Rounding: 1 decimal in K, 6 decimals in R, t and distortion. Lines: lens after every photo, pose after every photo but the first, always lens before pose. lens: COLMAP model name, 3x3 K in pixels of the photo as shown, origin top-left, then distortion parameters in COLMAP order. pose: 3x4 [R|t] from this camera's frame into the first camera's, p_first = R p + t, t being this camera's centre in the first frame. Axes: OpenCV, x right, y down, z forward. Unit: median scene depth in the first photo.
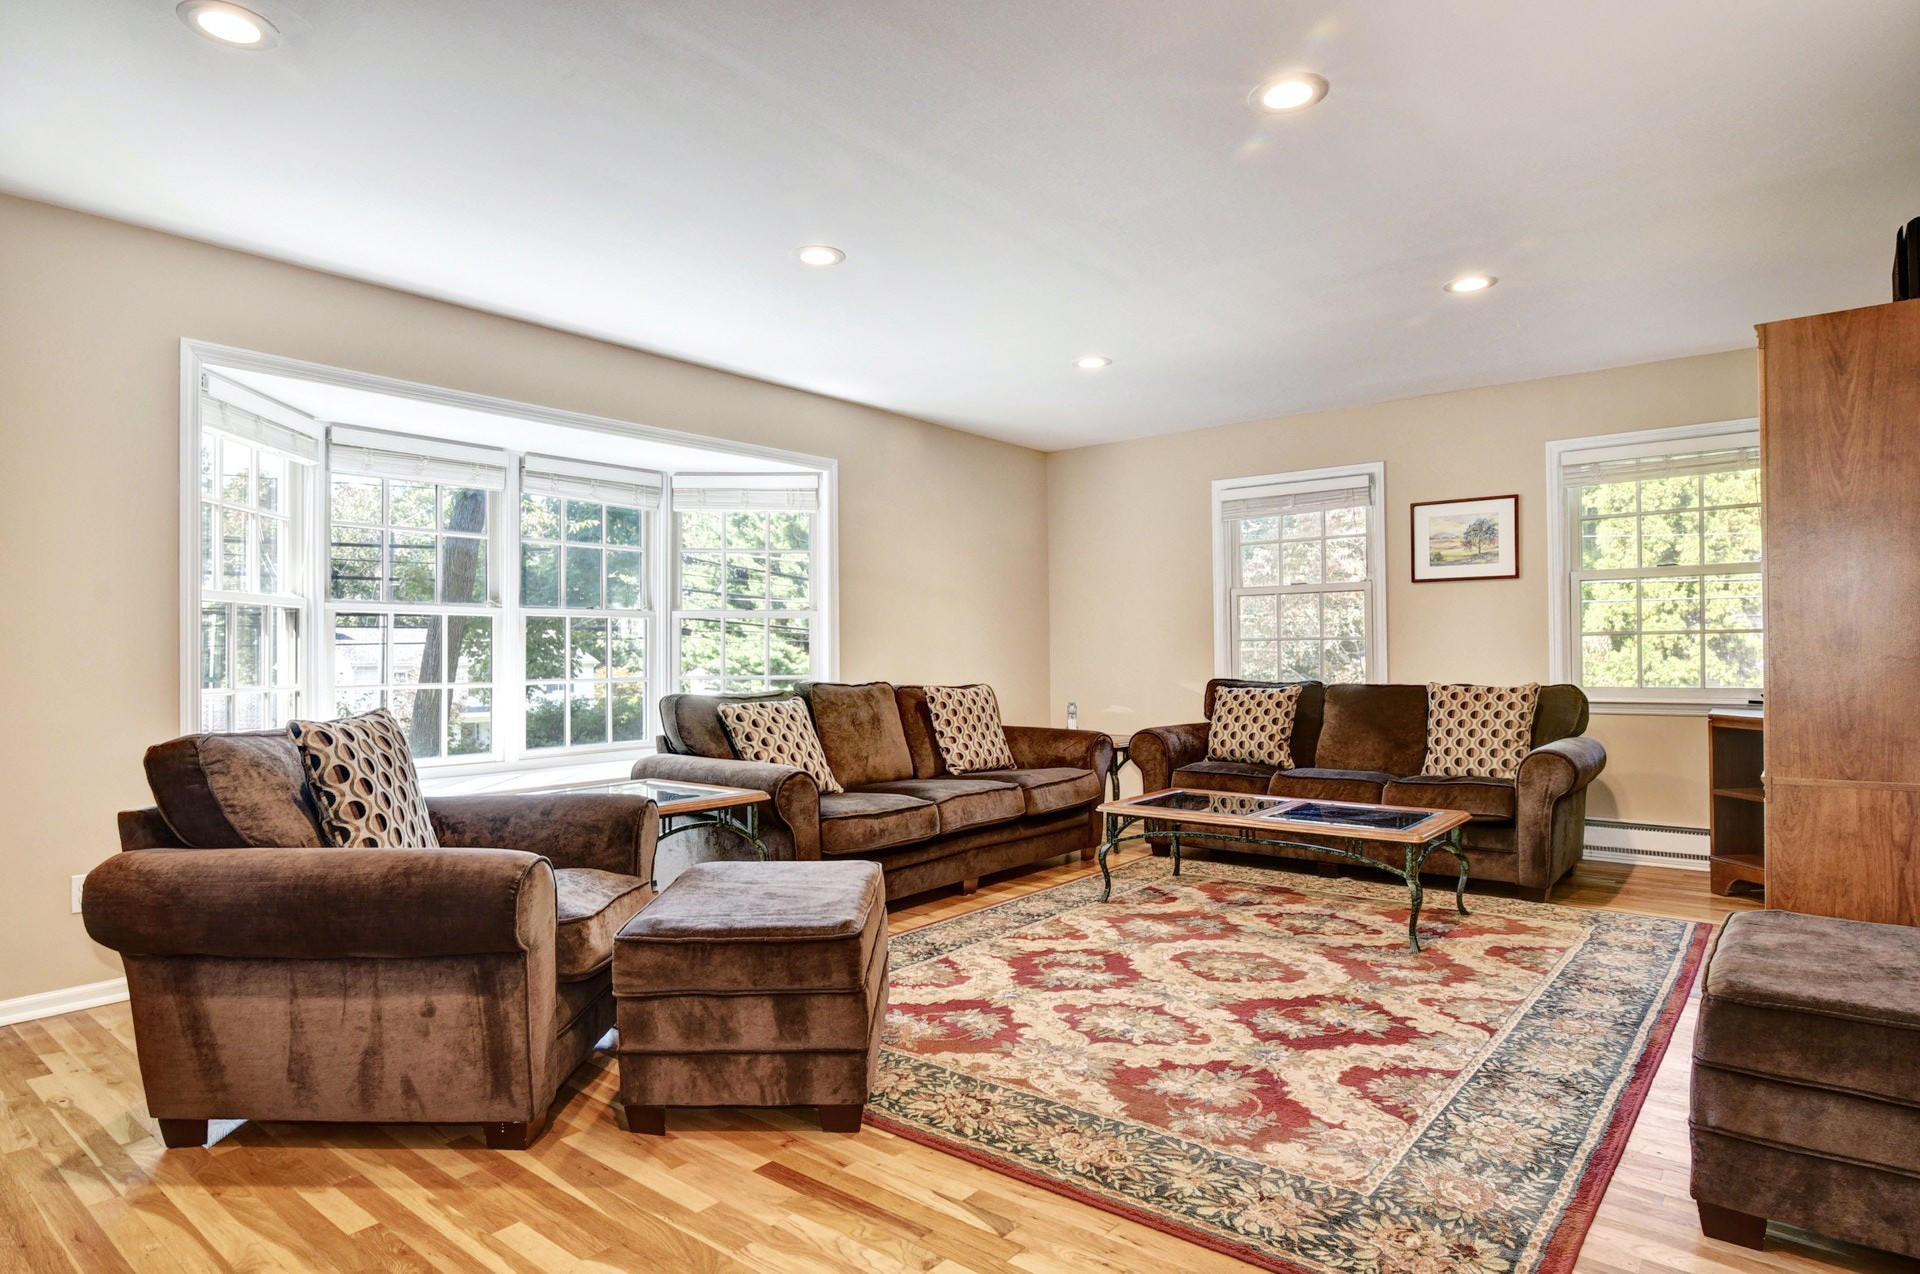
lens RADIAL K [[1067.5, 0, 957.3], [0, 1067.5, 640.7], [0, 0, 1]] dist [-0.003456, -0.000305]
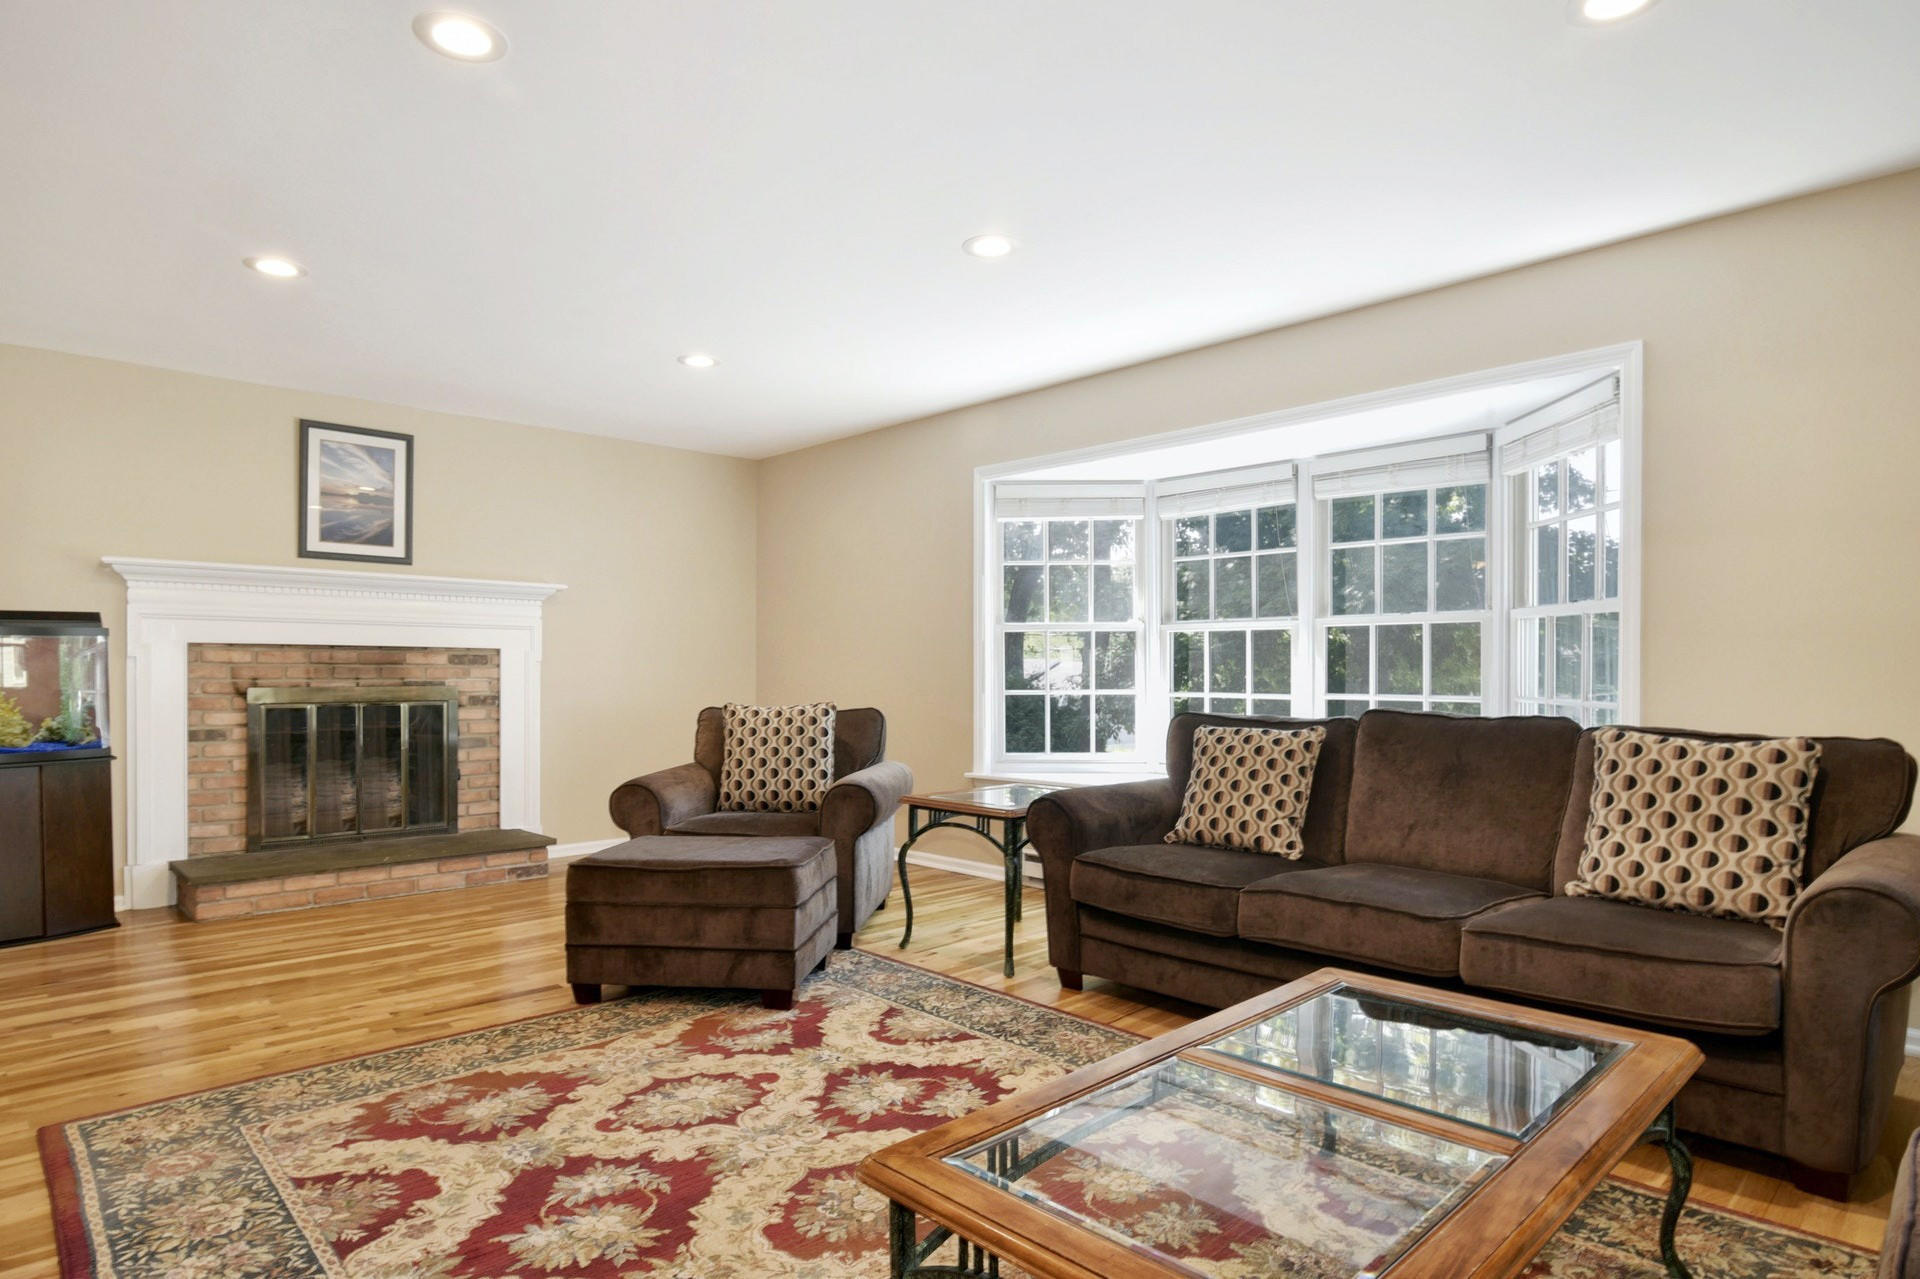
lens RADIAL K [[1067.5, 0, 951.3], [0, 1067.5, 674.0], [0, 0, 1]] dist [-0.003456, -0.000305]
pose [[-0.137043, 0.013661, -0.990471, 1.036946], [0.020535, 0.999729, 0.010947, 0.003322], [0.990352, -0.018839, -0.137286, 1.393994]]
